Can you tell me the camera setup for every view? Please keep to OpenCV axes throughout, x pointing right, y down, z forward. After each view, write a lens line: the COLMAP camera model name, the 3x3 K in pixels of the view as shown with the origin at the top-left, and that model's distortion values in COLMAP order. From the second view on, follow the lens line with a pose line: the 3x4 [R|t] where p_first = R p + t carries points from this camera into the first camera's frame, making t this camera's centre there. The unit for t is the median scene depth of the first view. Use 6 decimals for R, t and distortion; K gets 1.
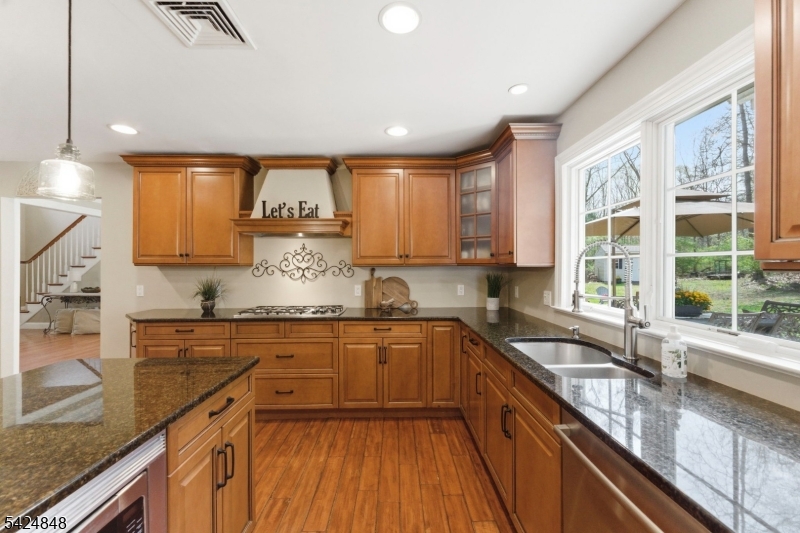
lens RADIAL K [[334.0, 0, 400.1], [0, 334.0, 266.1], [0, 0, 1]] dist [0.000233, -0.000100]
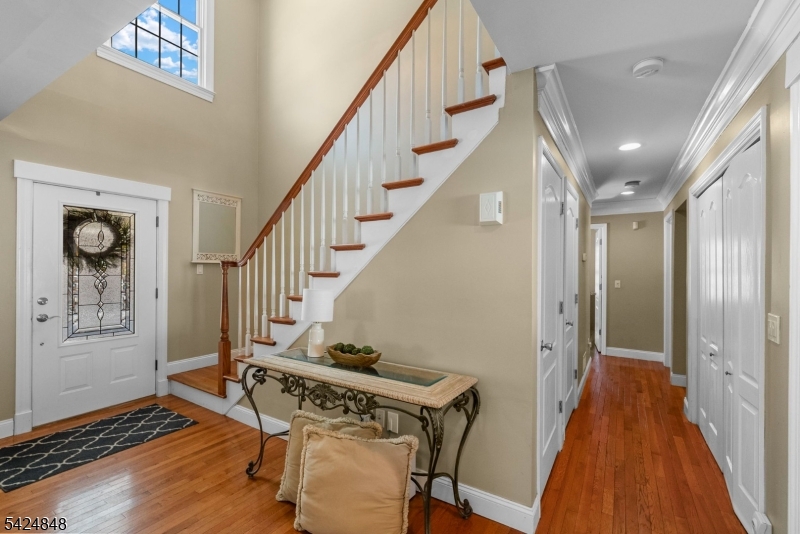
lens RADIAL K [[348.2, 0, 401.0], [0, 348.2, 270.6], [0, 0, 1]] dist [-0.002080, -0.000321]
pose [[0.833171, 0.000241, -0.553015, -0.691973], [-0.001661, 0.999996, -0.002066, -0.003356], [0.553013, 0.002640, 0.833169, 0.737785]]
